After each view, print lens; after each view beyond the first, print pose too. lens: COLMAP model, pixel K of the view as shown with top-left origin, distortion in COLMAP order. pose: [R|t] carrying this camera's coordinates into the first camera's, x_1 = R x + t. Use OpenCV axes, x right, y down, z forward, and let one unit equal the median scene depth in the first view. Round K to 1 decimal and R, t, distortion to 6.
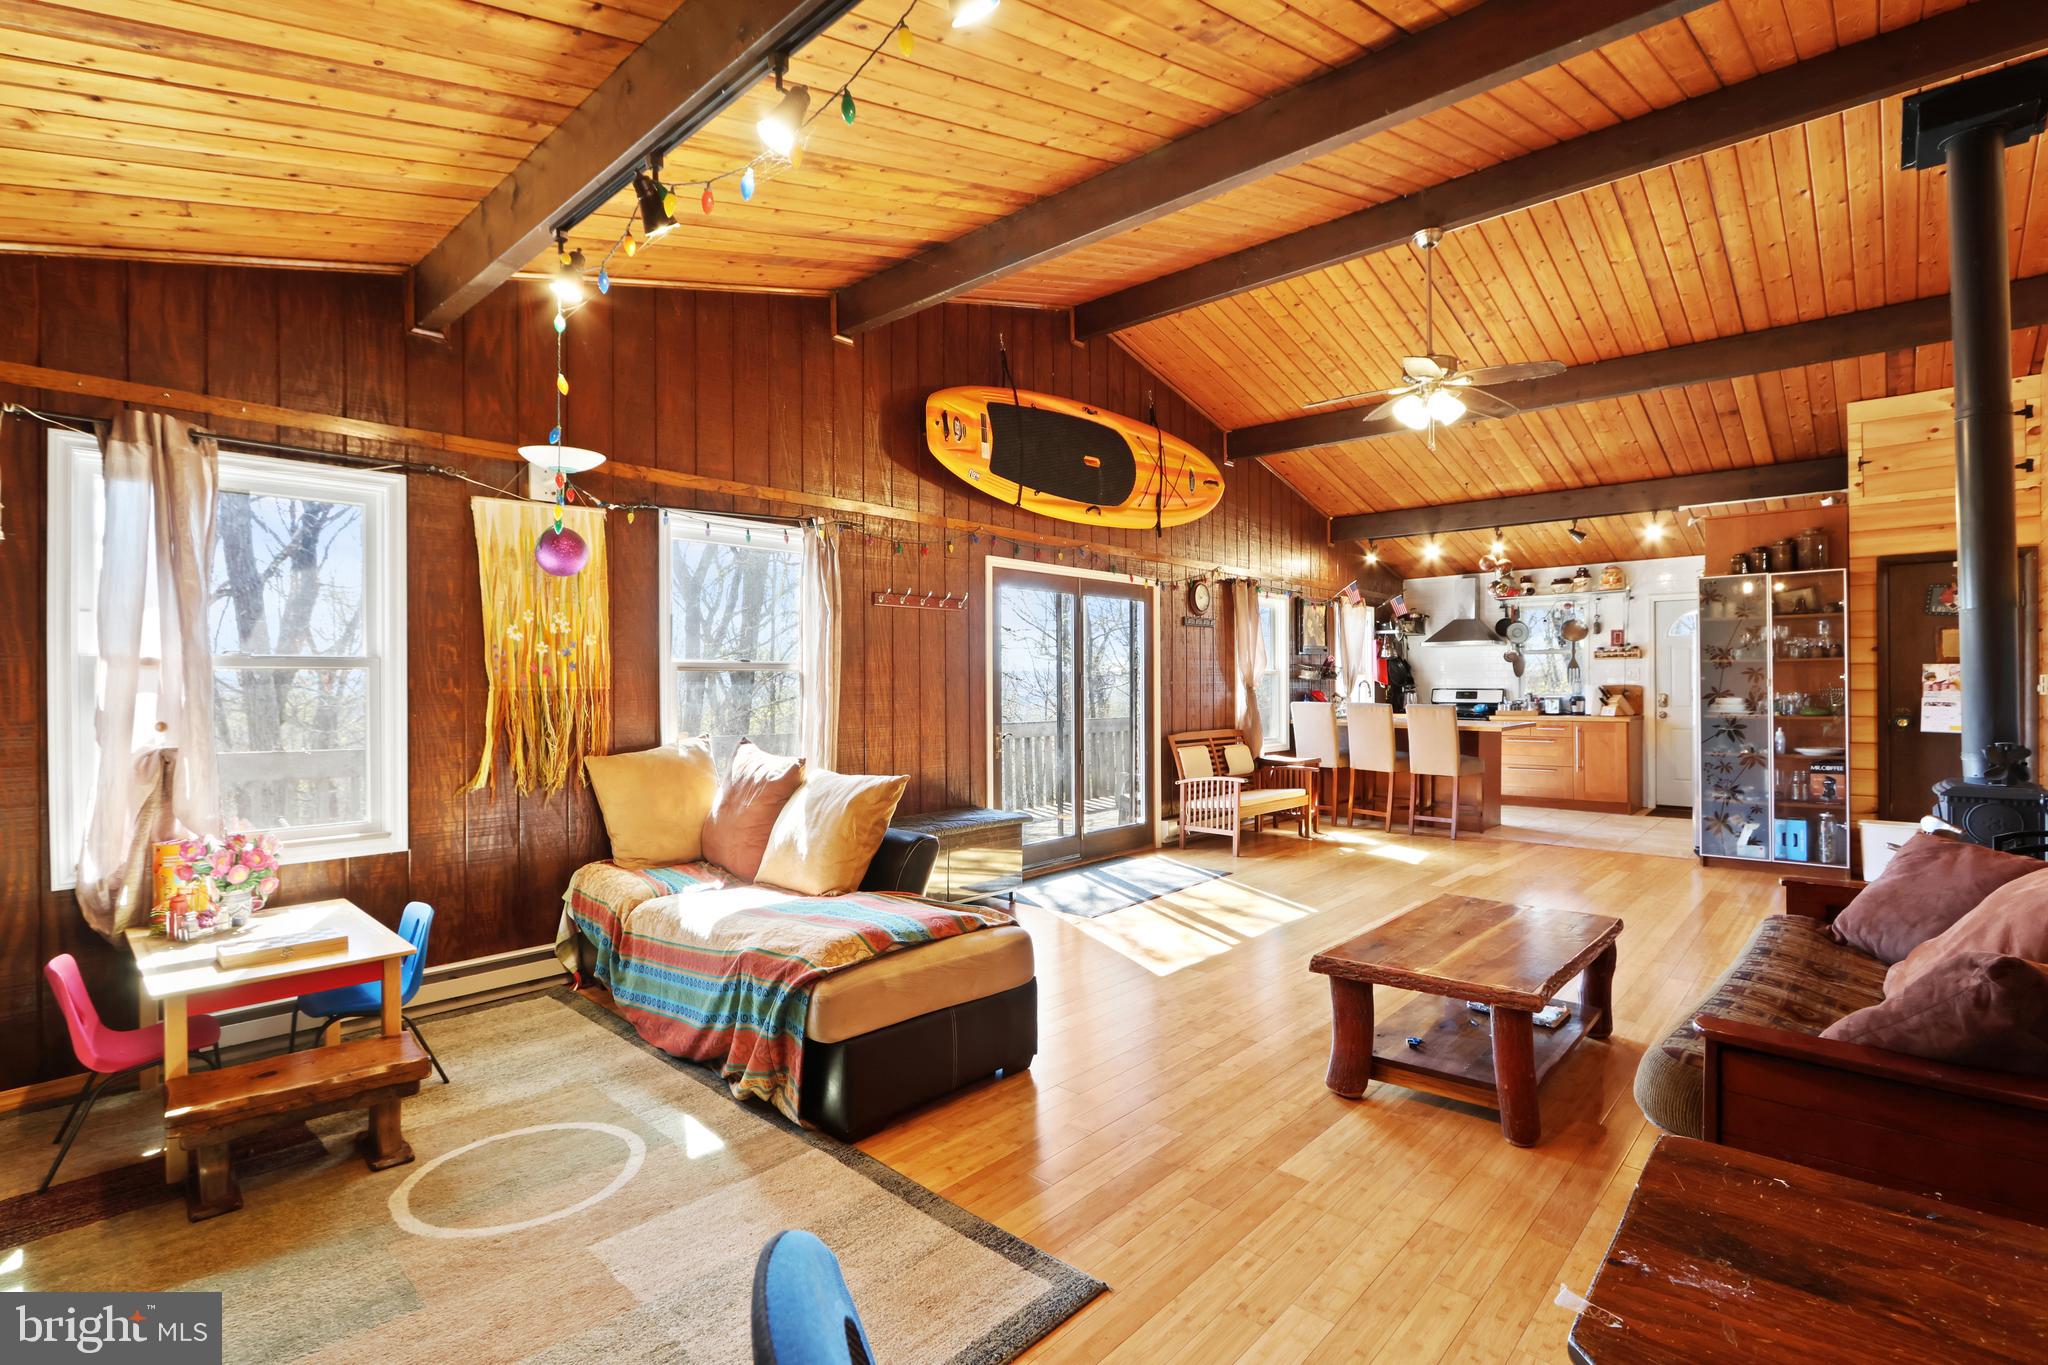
lens RADIAL K [[951.0, 0, 1008.4], [0, 951.0, 687.8], [0, 0, 1]] dist [-0.025630, 0.005360]
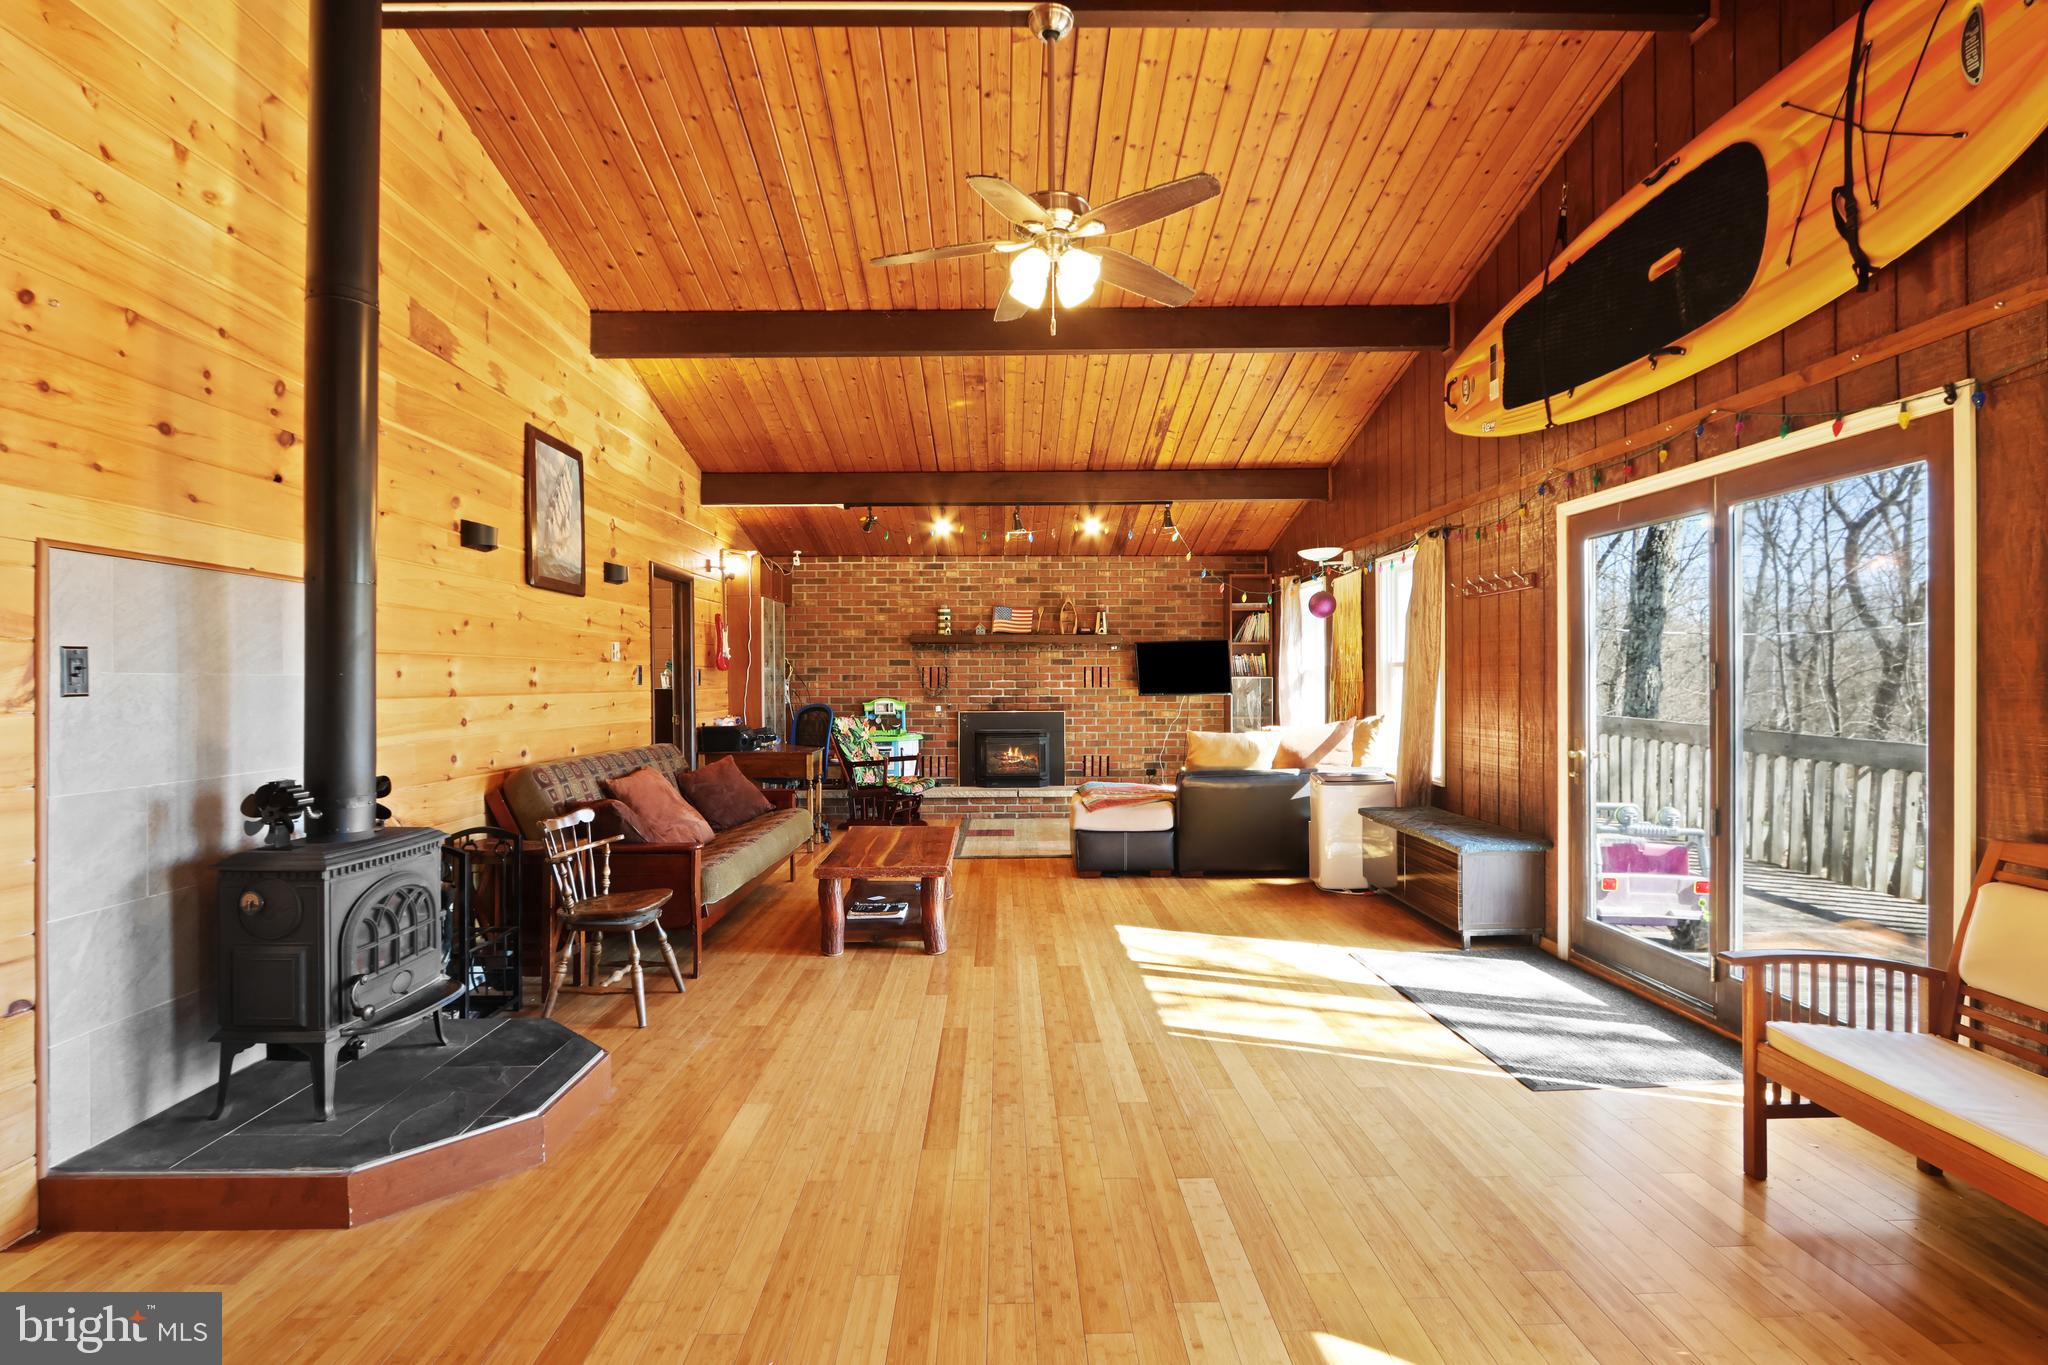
lens RADIAL K [[966.6, 0, 1014.4], [0, 966.6, 681.9], [0, 0, 1]] dist [-0.016022, 0.000427]
pose [[-0.718289, 0.010812, -0.695661, 0.631526], [0.005146, 0.999934, 0.010228, -0.009750], [0.695726, 0.003766, -0.718298, 0.983986]]
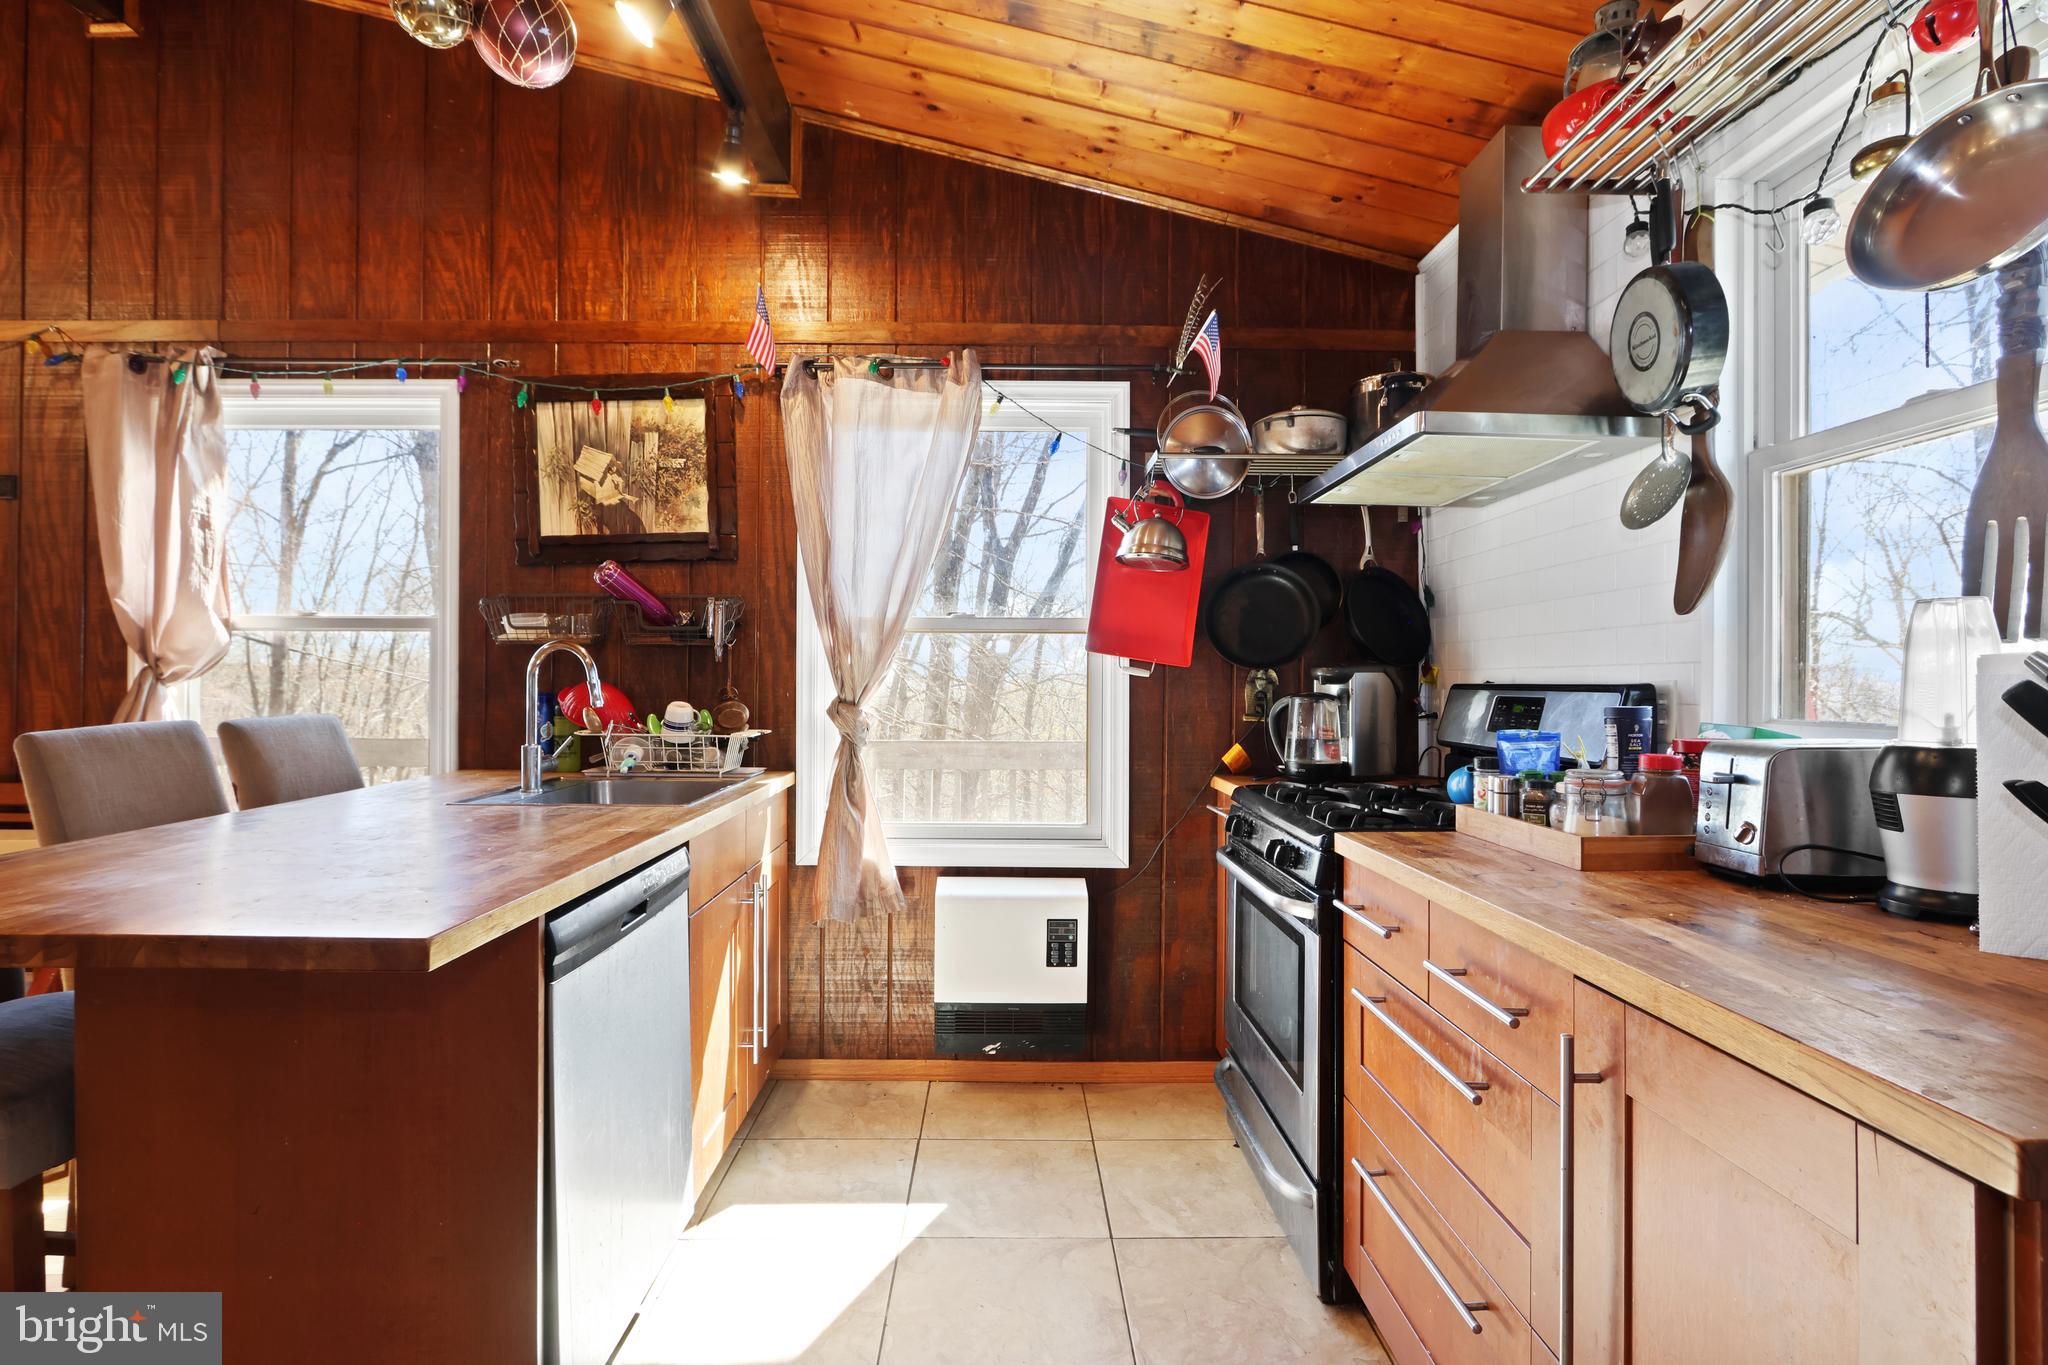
lens RADIAL K [[986.1, 0, 1024.0], [0, 986.1, 682.5], [0, 0, 1]] dist [-0.017475, 0.000896]
pose [[0.690874, 0.007039, -0.722941, 0.787673], [-0.009551, 0.999954, 0.000609, 0.002633], [0.722912, 0.006484, 0.690909, 1.079349]]
